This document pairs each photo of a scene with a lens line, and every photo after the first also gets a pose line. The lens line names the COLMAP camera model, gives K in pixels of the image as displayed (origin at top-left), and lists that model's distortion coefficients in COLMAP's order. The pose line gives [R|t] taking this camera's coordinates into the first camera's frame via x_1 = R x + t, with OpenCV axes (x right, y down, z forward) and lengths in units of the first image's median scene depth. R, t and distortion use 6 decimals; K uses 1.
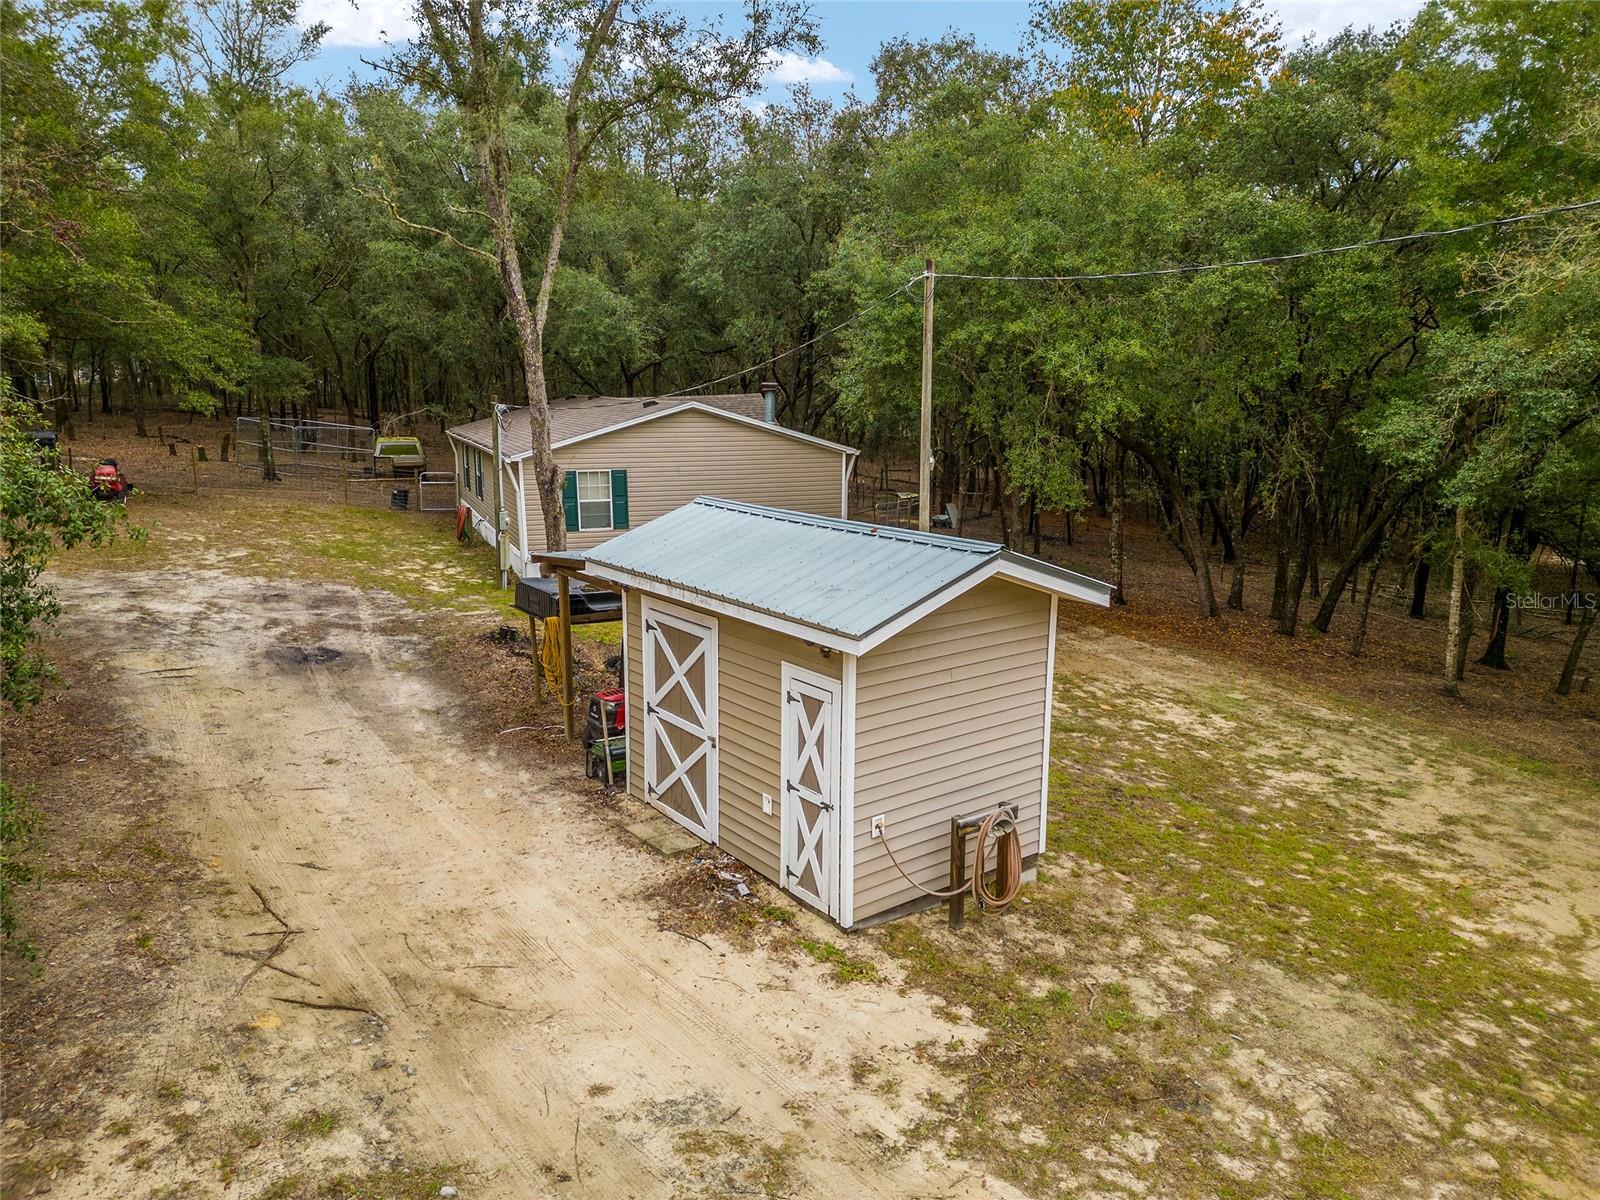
lens RADIAL K [[1093.1, 0, 793.7], [0, 1093.1, 600.1], [0, 0, 1]] dist [0.052531, -0.026638]
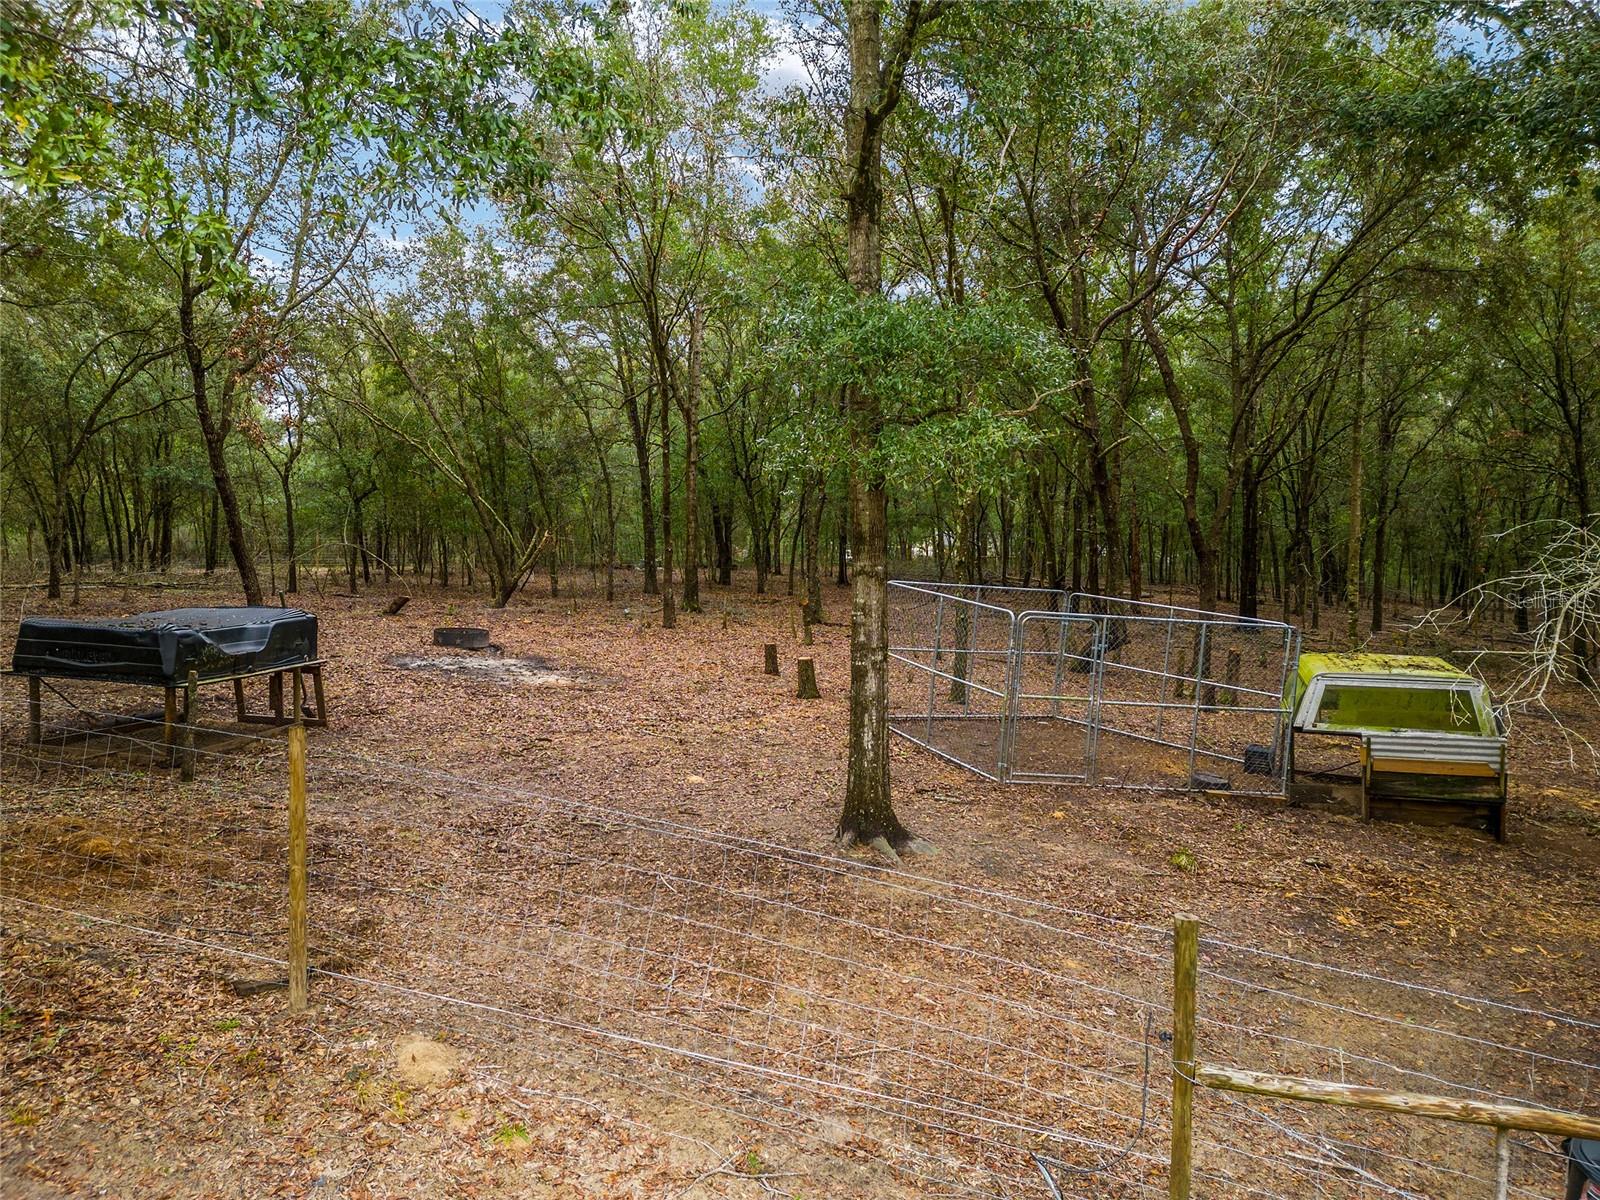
lens RADIAL K [[1093.1, 0, 803.1], [0, 1093.1, 599.0], [0, 0, 1]] dist [0.052531, -0.026638]
pose [[0.755133, 0.024582, -0.655111, -0.725796], [-0.130175, 0.985020, -0.113089, -0.281966], [0.642518, 0.170677, 0.747021, 1.759199]]
